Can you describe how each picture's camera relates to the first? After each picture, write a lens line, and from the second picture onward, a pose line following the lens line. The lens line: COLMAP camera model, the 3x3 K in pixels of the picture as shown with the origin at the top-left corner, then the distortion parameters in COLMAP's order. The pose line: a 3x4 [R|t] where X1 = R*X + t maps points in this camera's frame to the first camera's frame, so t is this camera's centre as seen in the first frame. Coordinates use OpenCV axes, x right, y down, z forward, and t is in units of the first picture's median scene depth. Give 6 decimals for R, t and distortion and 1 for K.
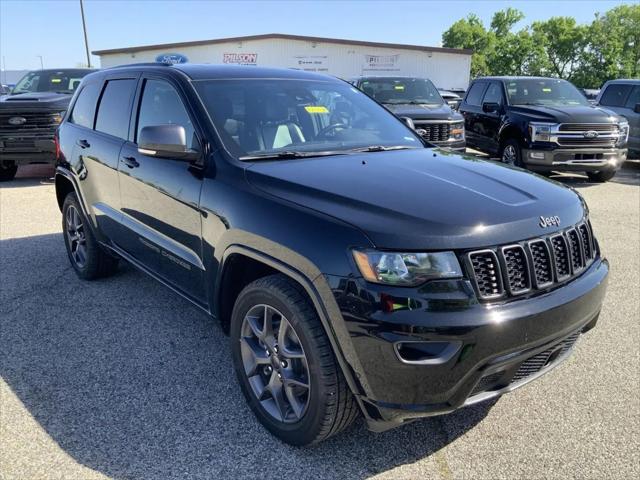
lens RADIAL K [[532.1, 0, 320.5], [0, 532.1, 240.8], [0, 0, 1]] dist [0.019922, -0.069619]
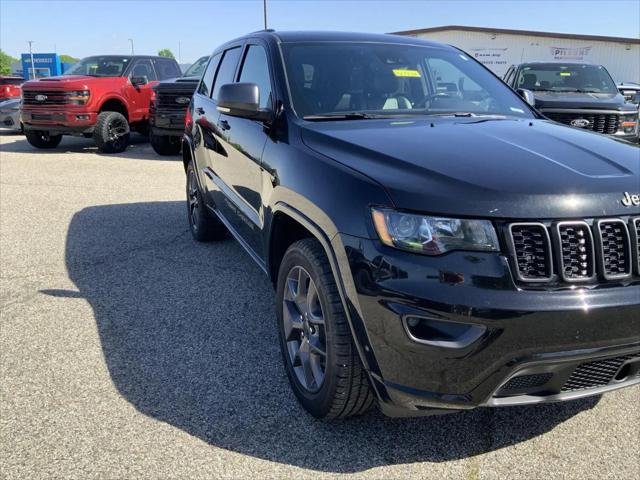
lens RADIAL K [[532.1, 0, 320.2], [0, 532.1, 246.1], [0, 0, 1]] dist [0.019922, -0.069619]
pose [[0.949050, 0.100775, -0.298577, 0.184638], [-0.096273, 0.994909, 0.029790, 0.045460], [0.300059, 0.000473, 0.953920, 0.084359]]
